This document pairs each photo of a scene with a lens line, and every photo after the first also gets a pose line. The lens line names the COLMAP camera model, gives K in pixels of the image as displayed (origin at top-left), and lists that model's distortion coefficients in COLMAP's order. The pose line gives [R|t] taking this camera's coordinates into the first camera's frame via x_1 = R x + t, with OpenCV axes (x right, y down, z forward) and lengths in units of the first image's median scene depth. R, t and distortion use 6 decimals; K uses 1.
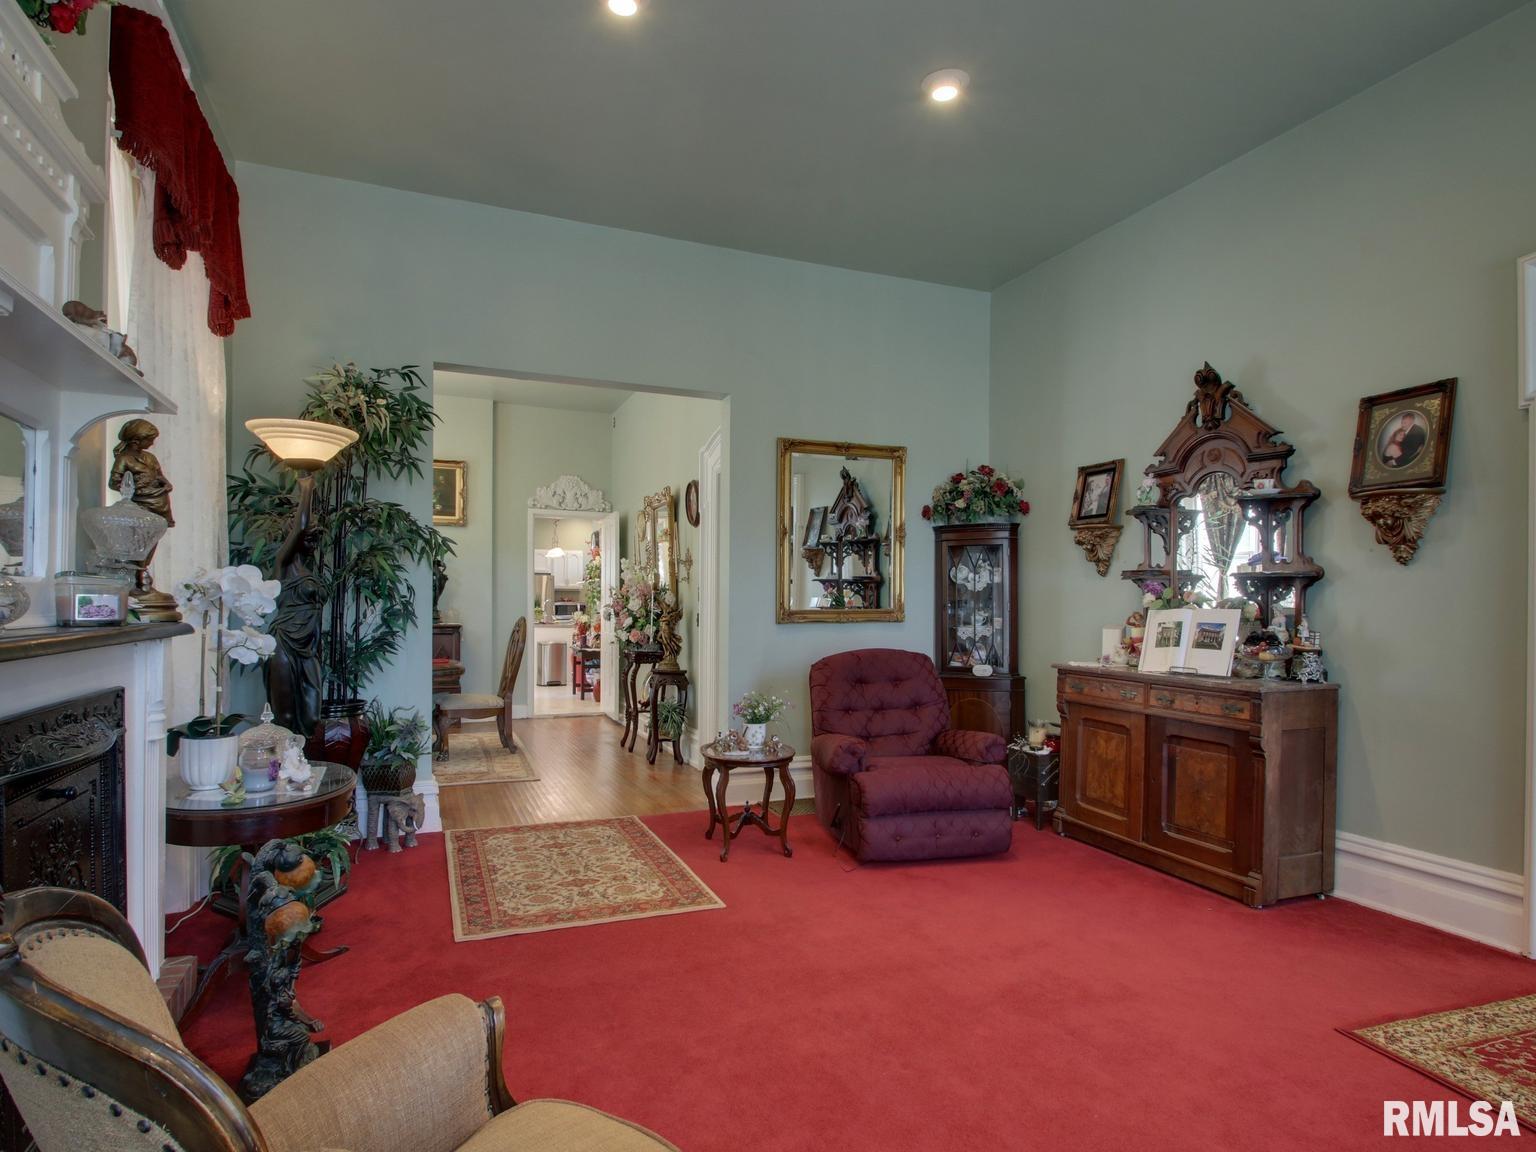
lens RADIAL K [[895.8, 0, 772.7], [0, 895.8, 607.1], [0, 0, 1]] dist [-0.001957, -0.017124]
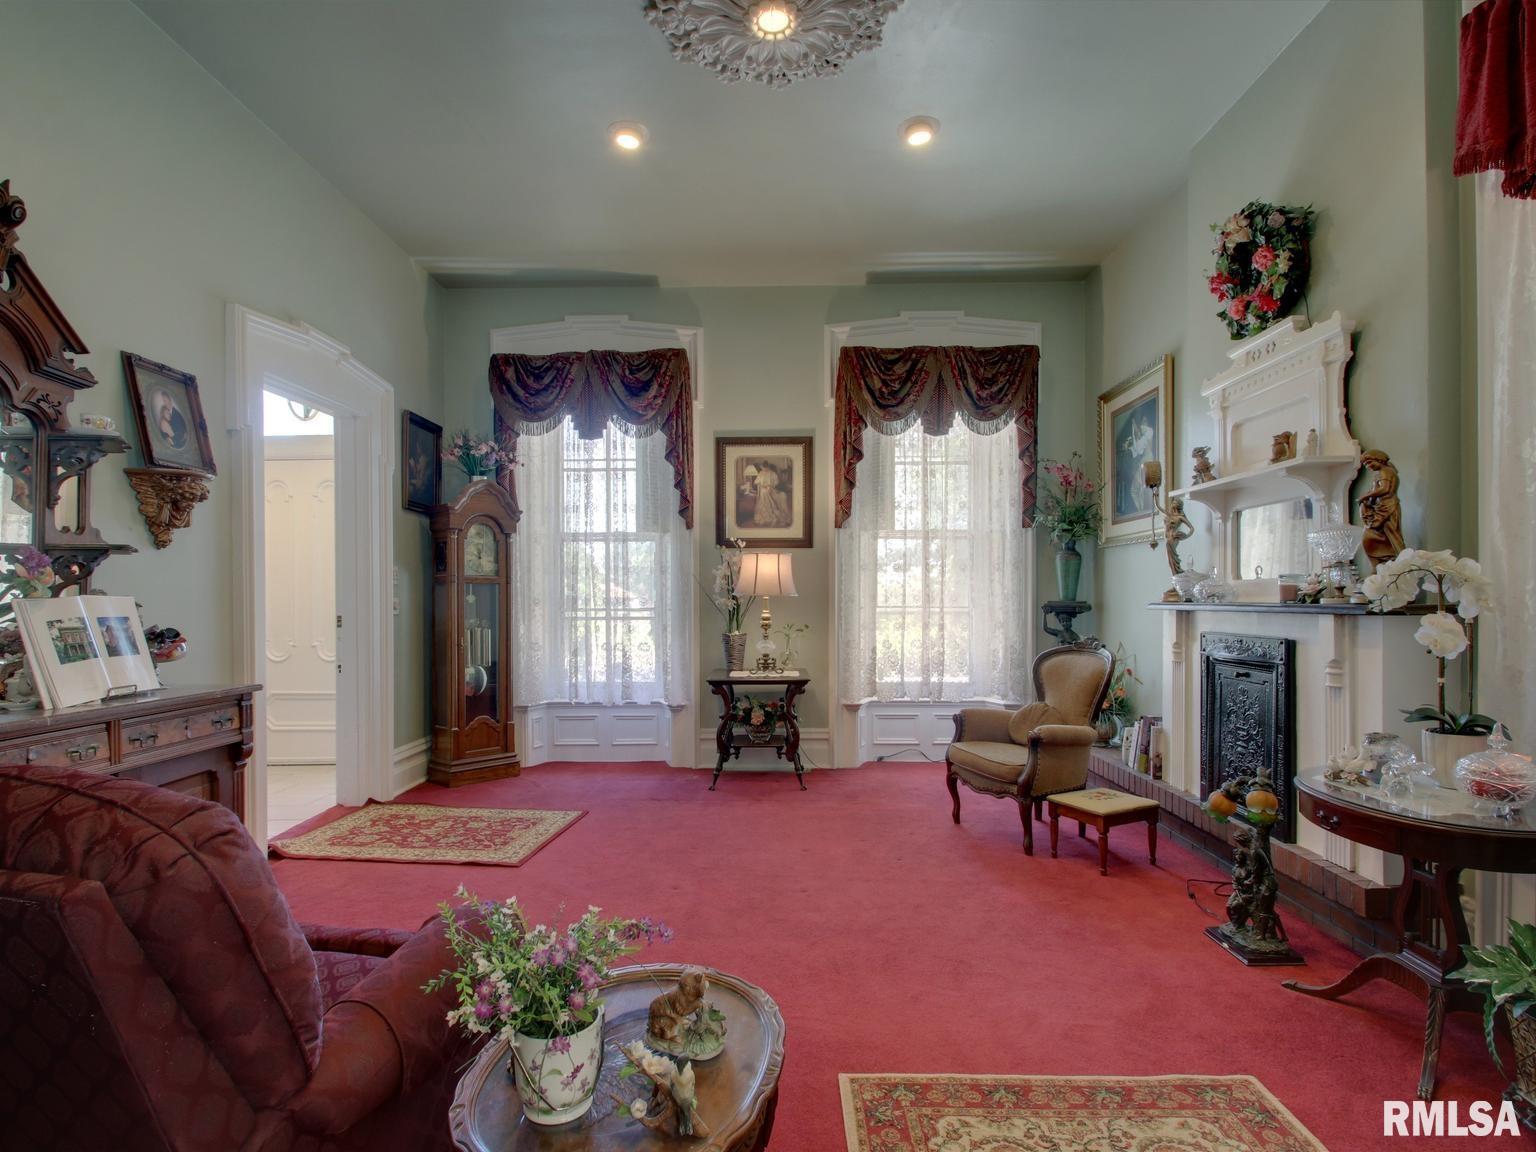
lens RADIAL K [[895.8, 0, 772.7], [0, 895.8, 607.1], [0, 0, 1]] dist [-0.001957, -0.017124]
pose [[-0.931701, -0.006108, 0.363175, -0.223397], [0.000919, 0.999816, 0.019173, -0.001594], [-0.363225, 0.018198, -0.931524, 1.532798]]
